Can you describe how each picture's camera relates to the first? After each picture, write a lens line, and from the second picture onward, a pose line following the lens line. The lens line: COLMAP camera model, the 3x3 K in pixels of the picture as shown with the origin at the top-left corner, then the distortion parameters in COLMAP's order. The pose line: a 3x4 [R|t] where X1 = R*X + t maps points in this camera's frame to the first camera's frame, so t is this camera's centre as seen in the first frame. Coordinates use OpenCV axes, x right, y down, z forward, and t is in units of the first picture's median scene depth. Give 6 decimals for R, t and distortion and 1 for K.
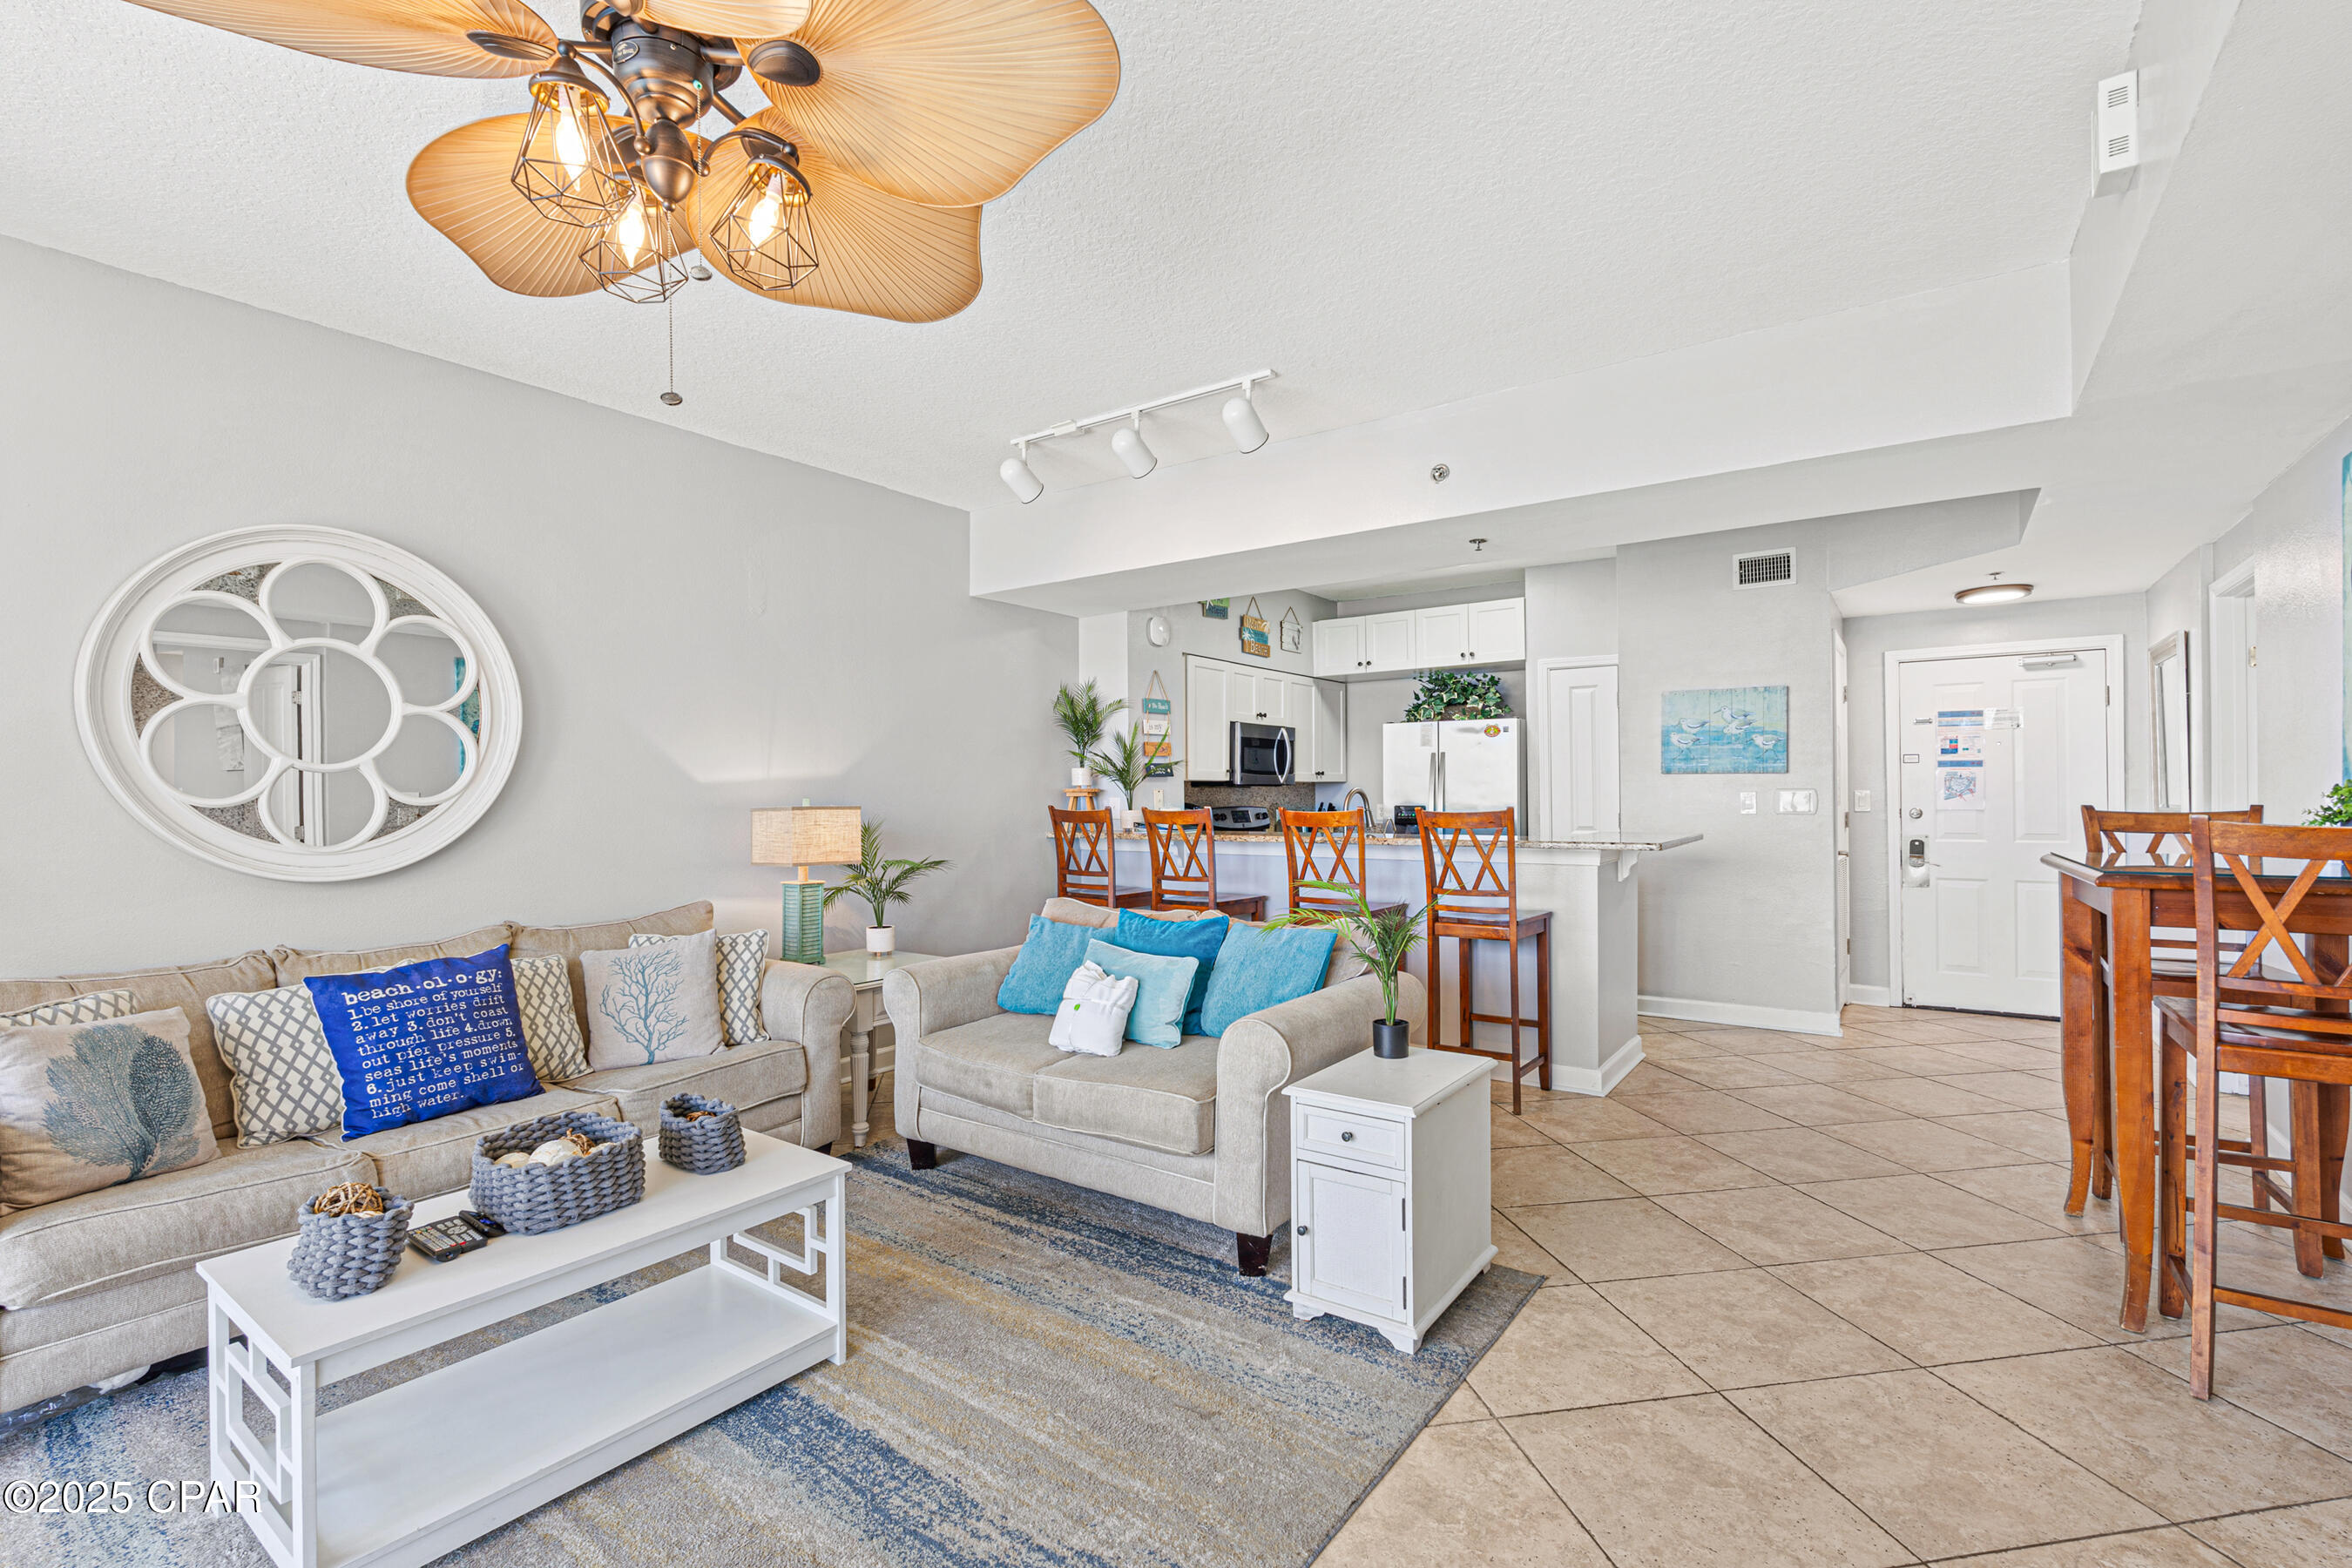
lens RADIAL K [[1058.3, 0, 1176.2], [0, 1058.3, 781.9], [0, 0, 1]] dist [-0.004683, 0.001205]
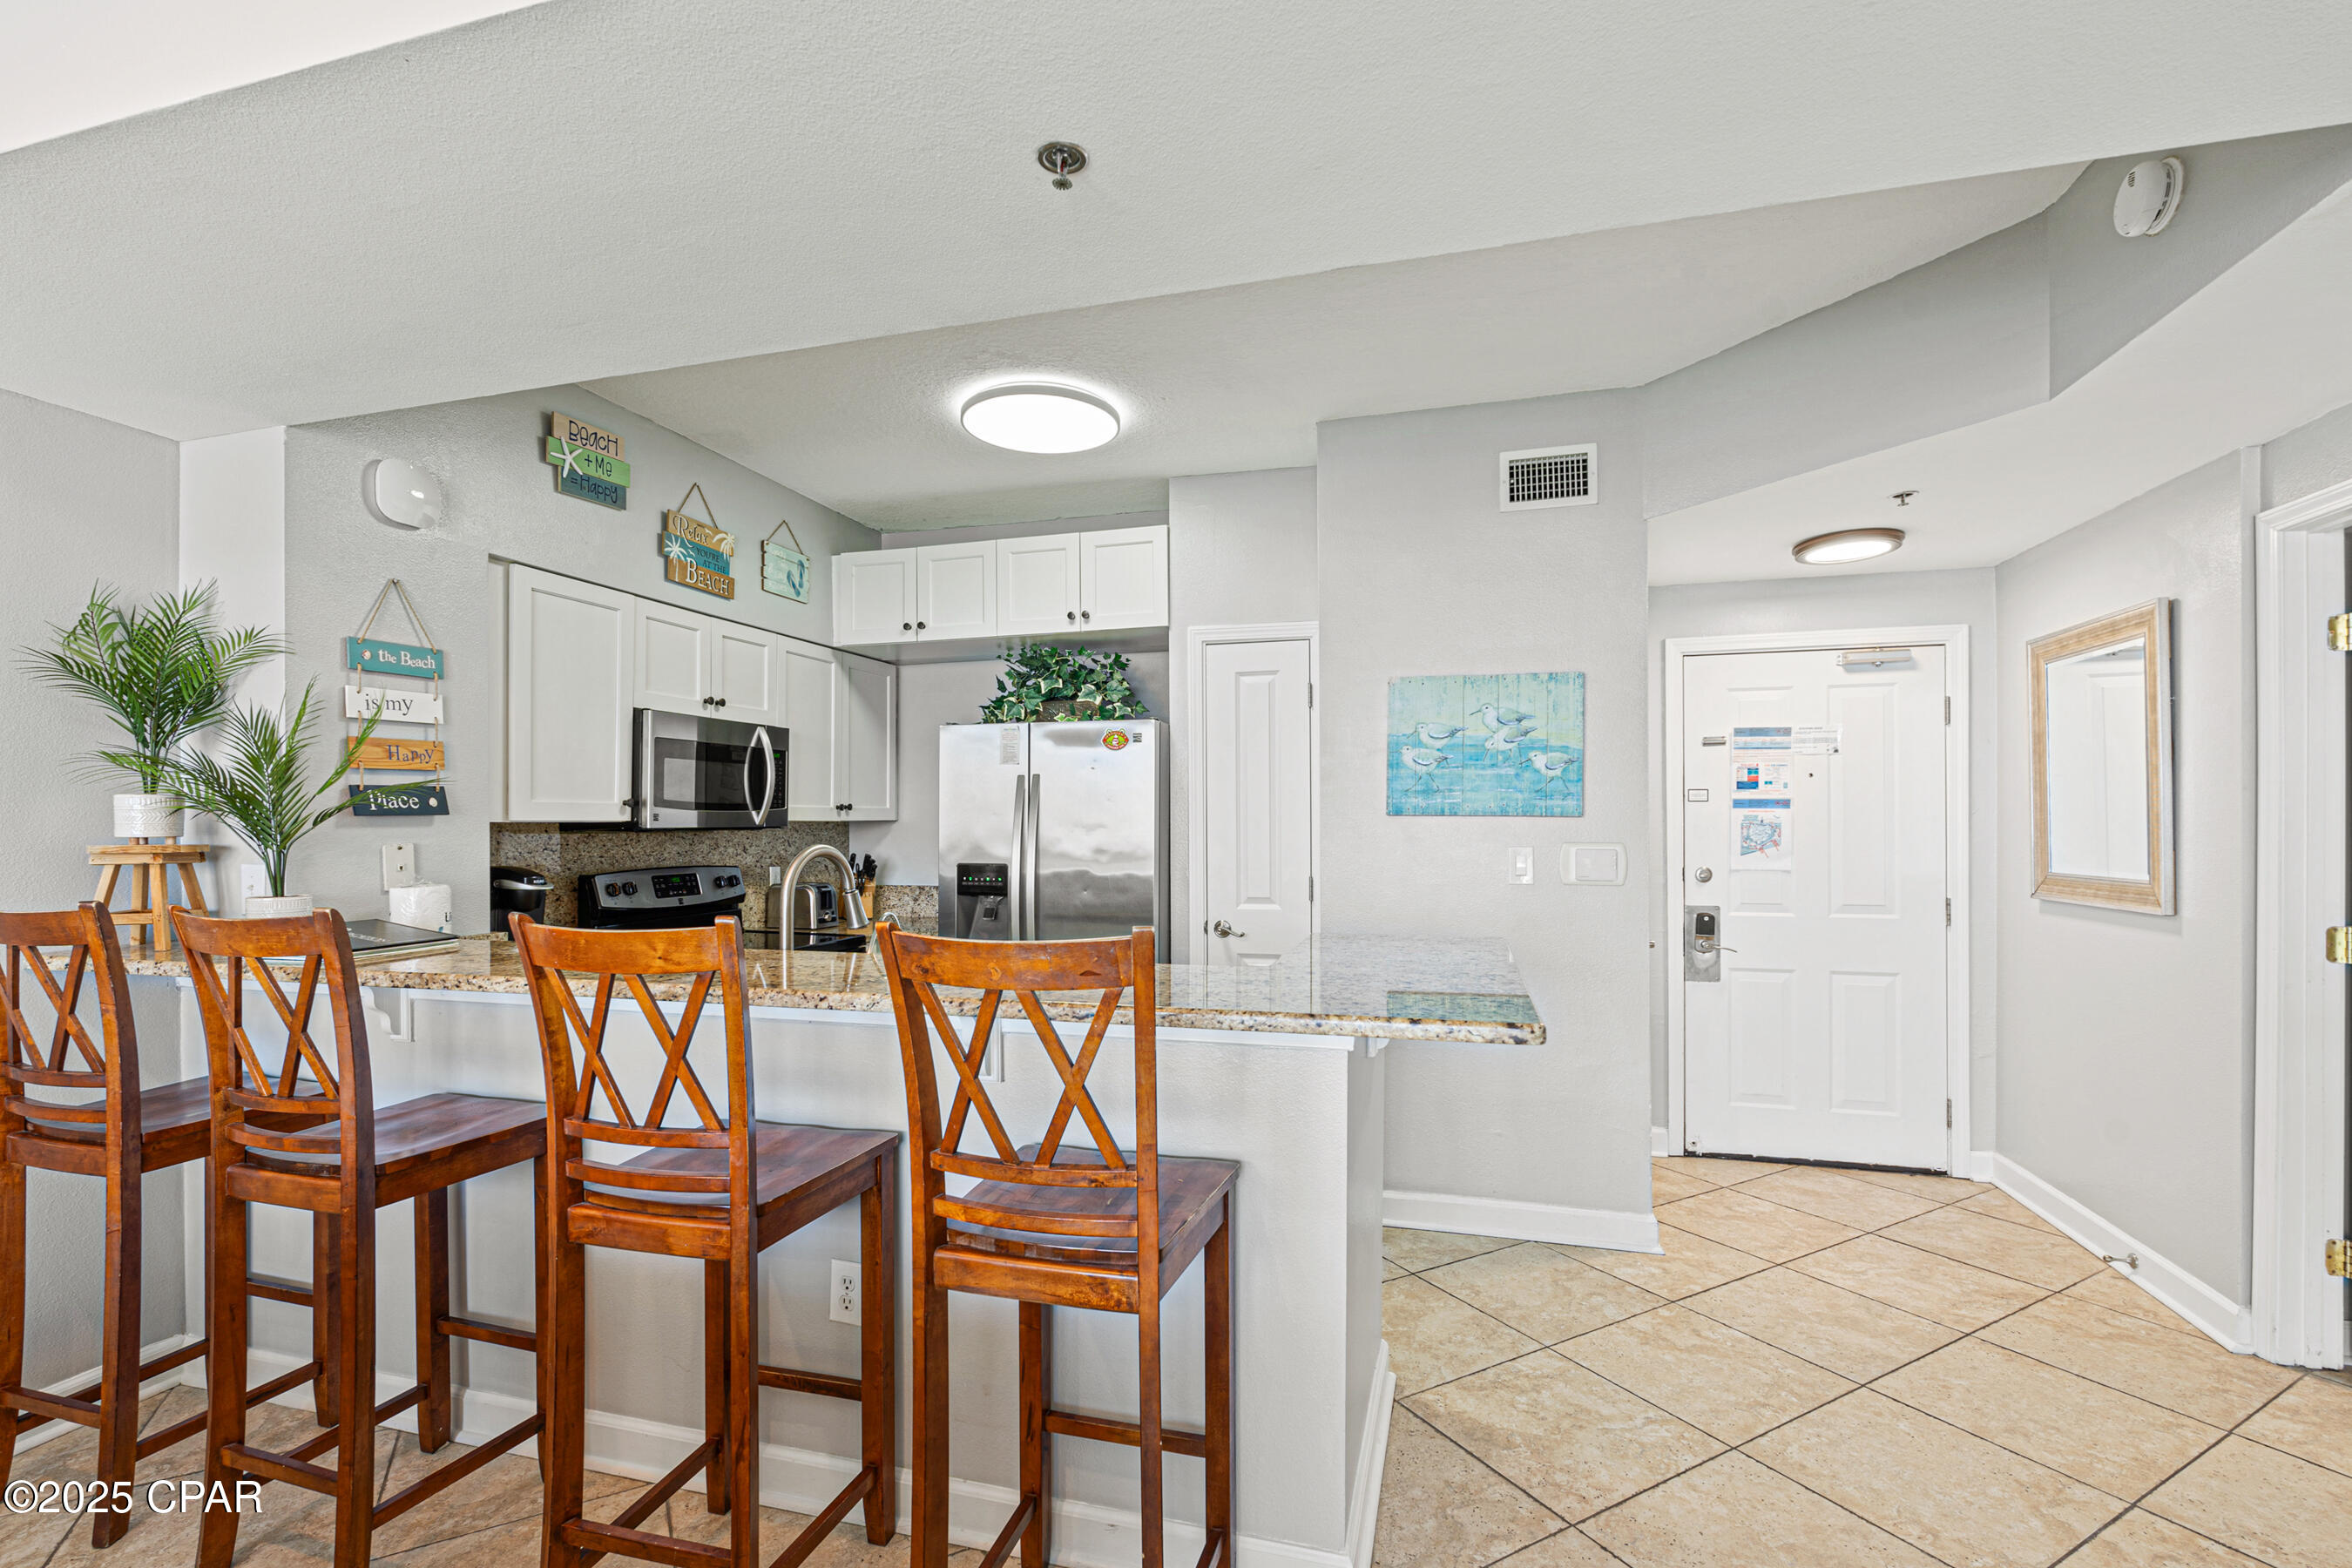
lens RADIAL K [[1058.3, 0, 1175.3], [0, 1058.3, 813.8], [0, 0, 1]] dist [-0.004683, 0.001205]
pose [[0.944182, 0.006212, 0.329366, 0.193666], [-0.007531, 0.999968, 0.002730, -0.012185], [-0.329338, -0.005058, 0.944199, 0.613190]]
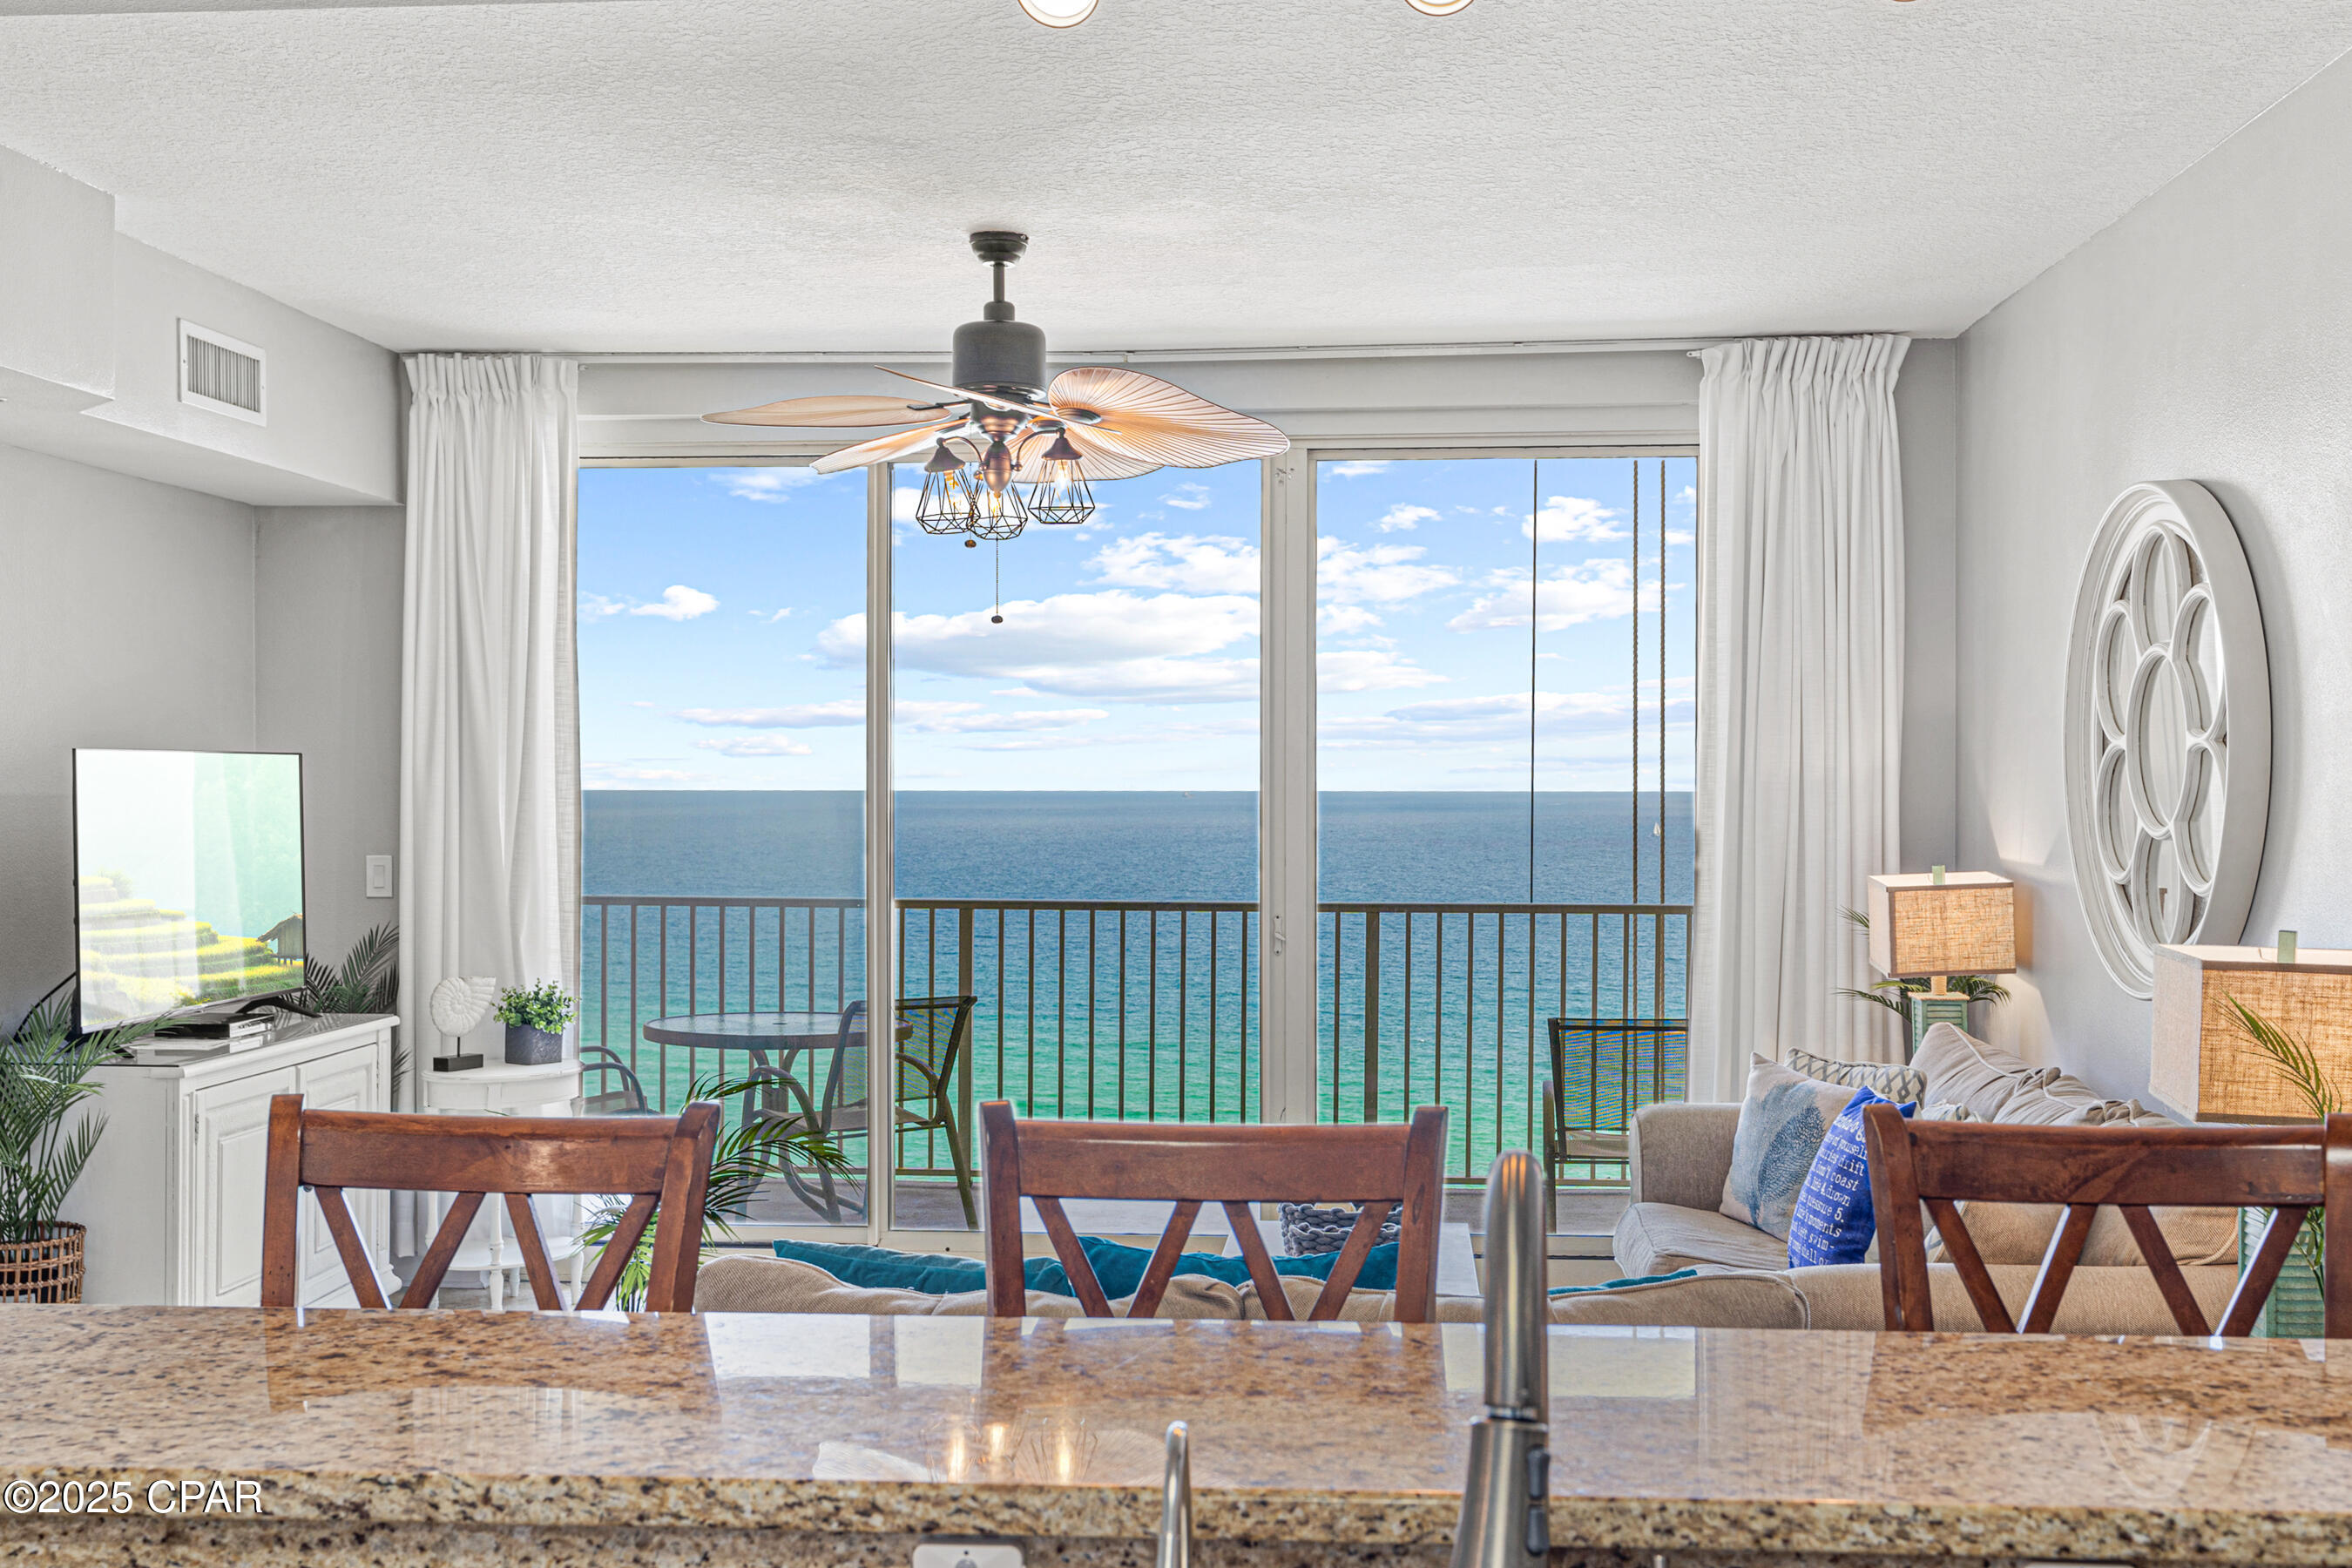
lens RADIAL K [[2475.1, 0, 1180.8], [0, 2475.1, 785.6], [0, 0, 1]] dist [0.018079, 0.000000]
pose [[-0.859304, 0.013111, -0.511296, 0.382245], [0.013891, 0.999901, 0.002294, -0.039218], [0.511276, -0.005132, -0.859401, 1.406462]]
